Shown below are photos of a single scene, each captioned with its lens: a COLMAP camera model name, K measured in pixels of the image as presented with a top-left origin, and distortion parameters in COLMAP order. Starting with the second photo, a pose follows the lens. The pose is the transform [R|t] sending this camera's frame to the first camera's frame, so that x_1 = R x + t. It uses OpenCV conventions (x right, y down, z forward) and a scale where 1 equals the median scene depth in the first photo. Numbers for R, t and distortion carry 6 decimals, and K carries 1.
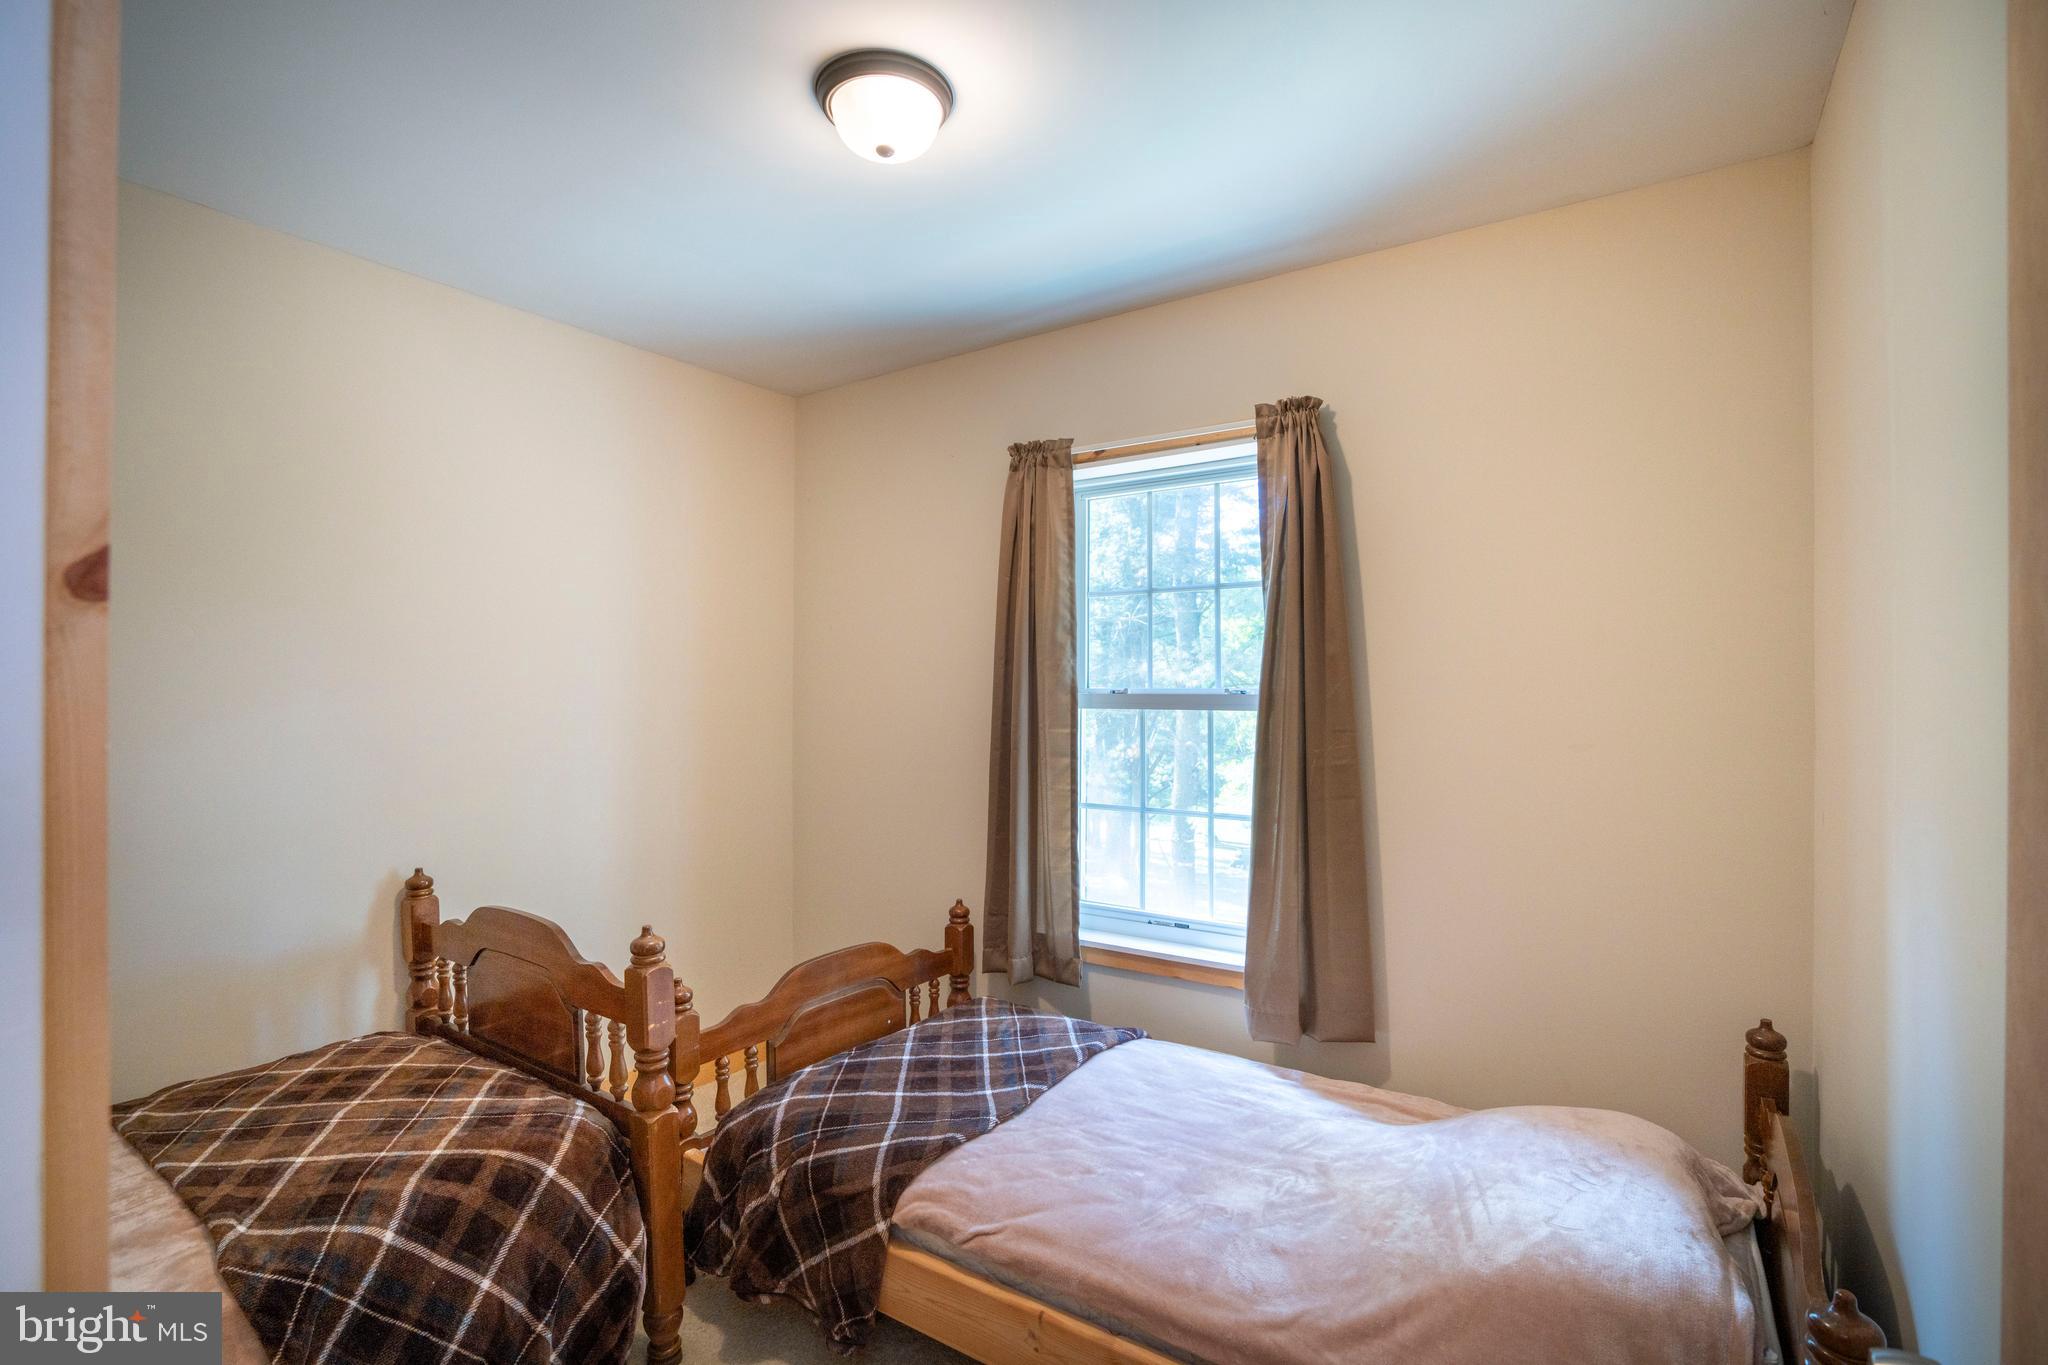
lens RADIAL K [[943.8, 0, 1019.6], [0, 943.8, 685.5], [0, 0, 1]] dist [-0.064231, 0.025433]
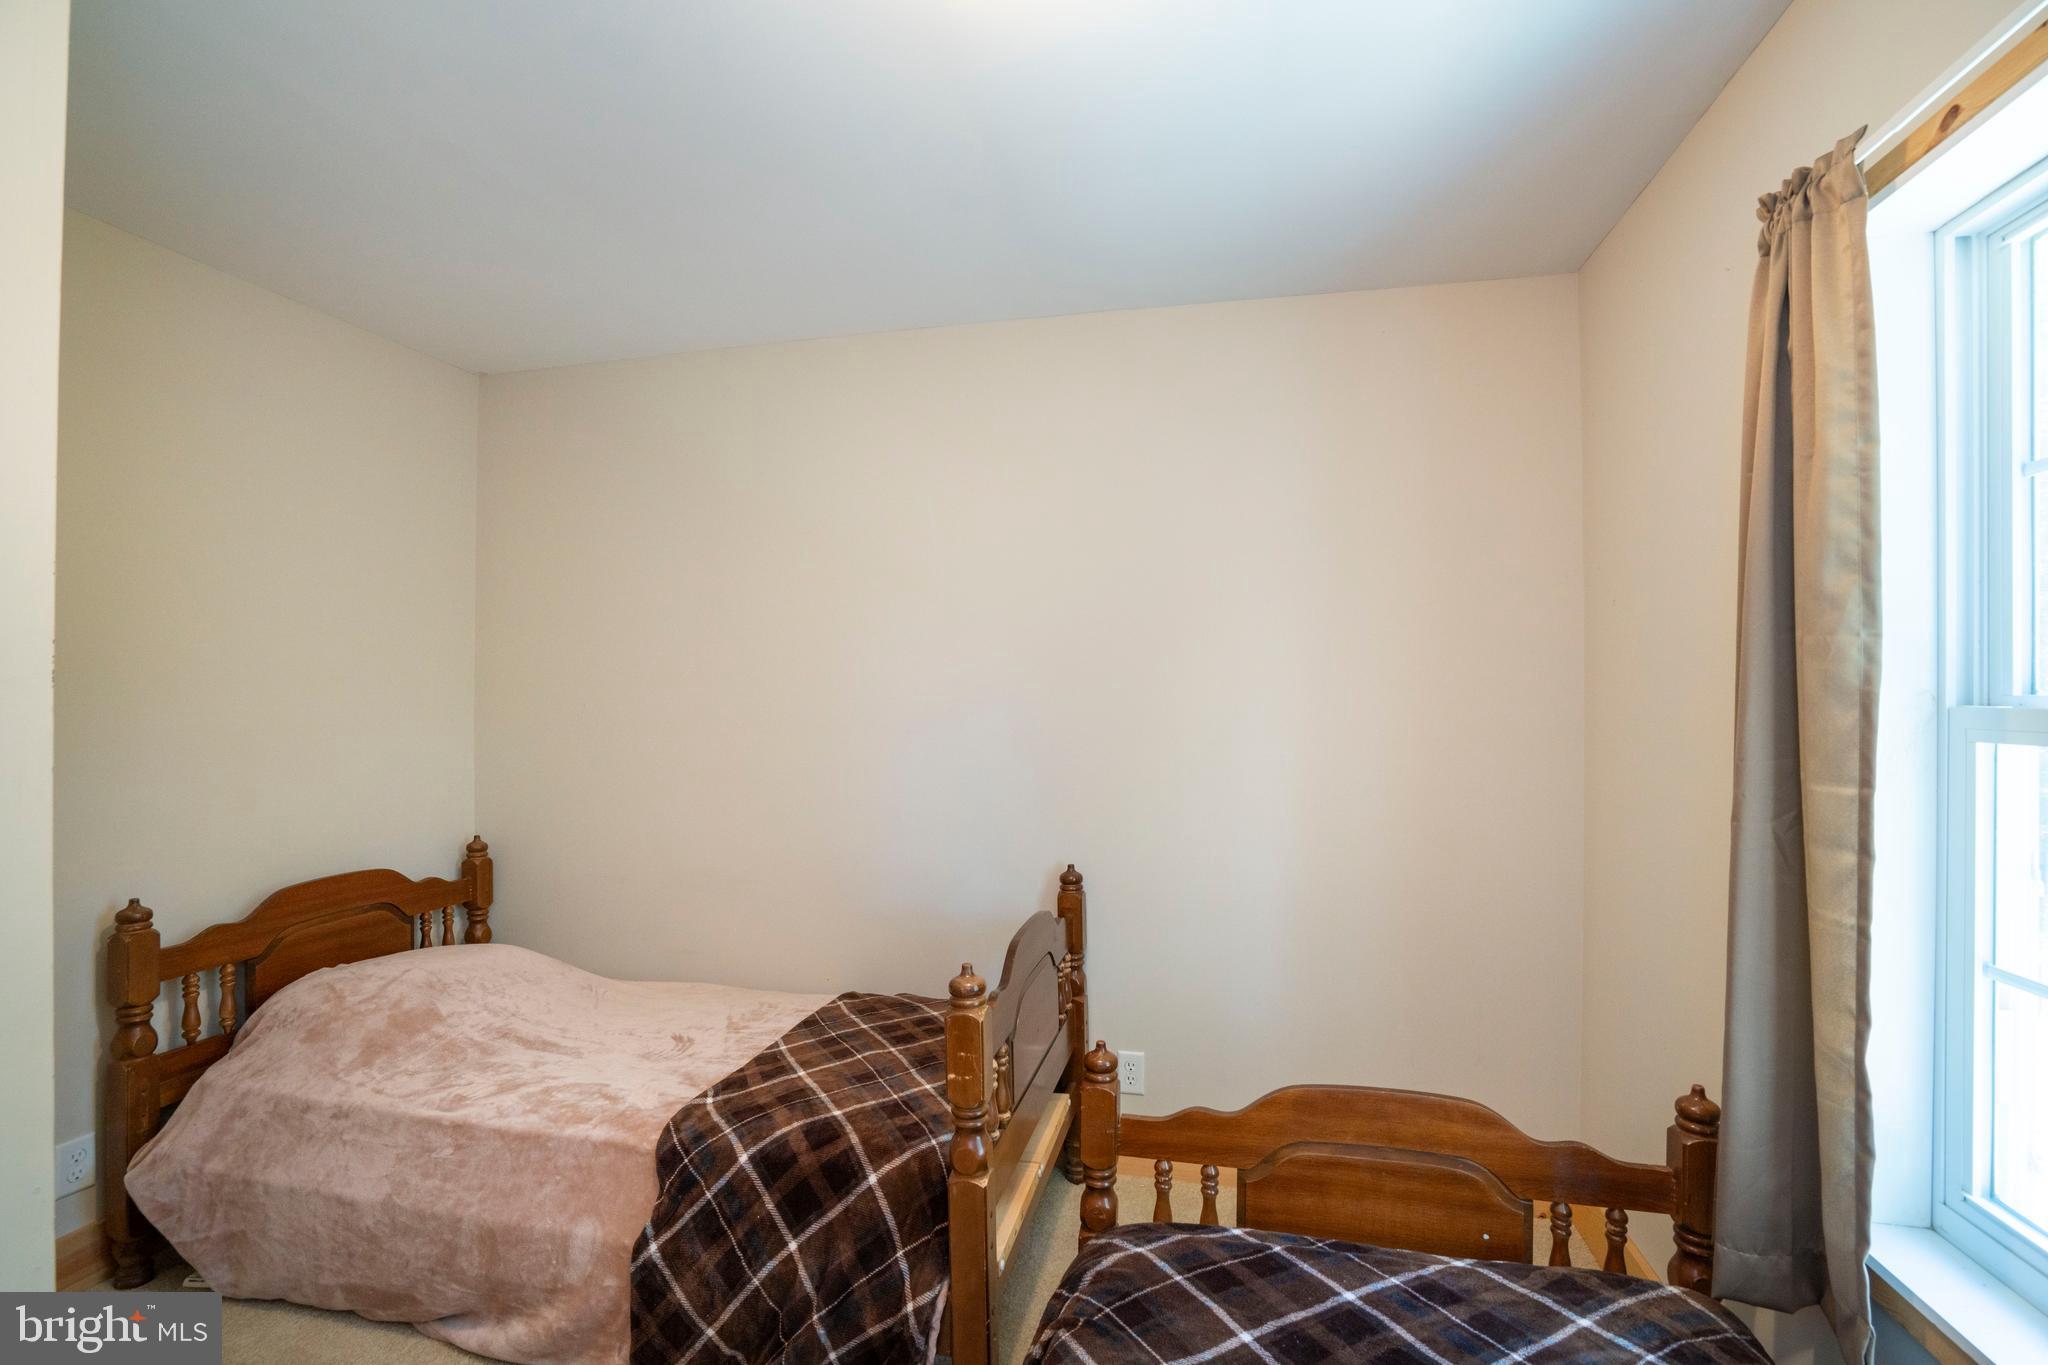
lens RADIAL K [[943.8, 0, 1019.6], [0, 943.8, 685.5], [0, 0, 1]] dist [-0.064231, 0.025433]
pose [[0.360849, -0.009543, -0.932575, 0.387754], [0.005845, 0.999951, -0.007970, -0.000795], [0.932606, -0.002575, 0.360887, 0.611468]]
